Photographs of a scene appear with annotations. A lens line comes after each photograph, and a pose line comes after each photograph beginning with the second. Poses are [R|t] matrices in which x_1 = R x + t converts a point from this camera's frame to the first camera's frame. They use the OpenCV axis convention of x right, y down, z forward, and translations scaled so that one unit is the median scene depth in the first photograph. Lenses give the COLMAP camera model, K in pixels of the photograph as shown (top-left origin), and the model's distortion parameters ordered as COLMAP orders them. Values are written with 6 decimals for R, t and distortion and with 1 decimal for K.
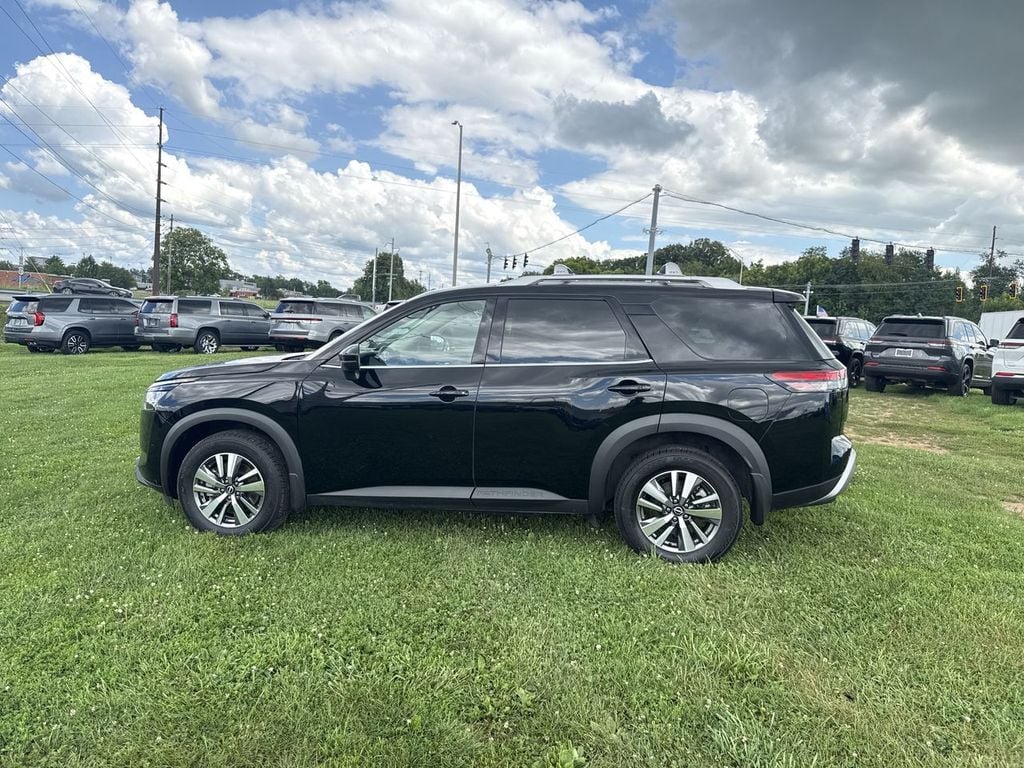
lens RADIAL K [[736.2, 0, 511.8], [0, 736.2, 383.8], [0, 0, 1]] dist [0.043903, -0.041660]
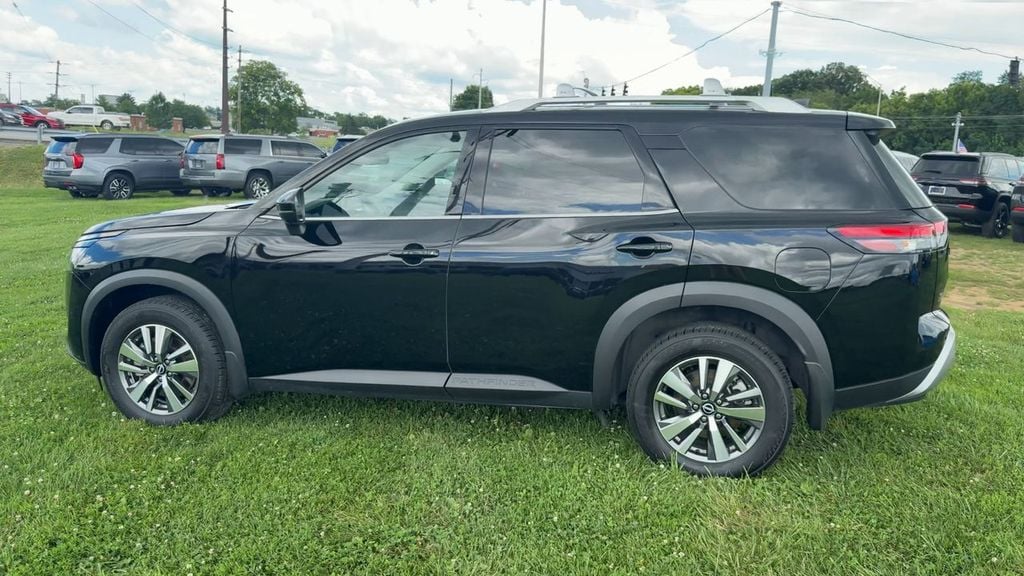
lens RADIAL K [[810.4, 0, 549.3], [0, 810.4, 275.7], [0, 0, 1]] dist [0.055214, -0.082970]
pose [[0.996550, 0.005727, -0.082800, 0.119354], [-0.001122, 0.998455, 0.055552, -0.010023], [0.082990, -0.055267, 0.995017, 0.146902]]
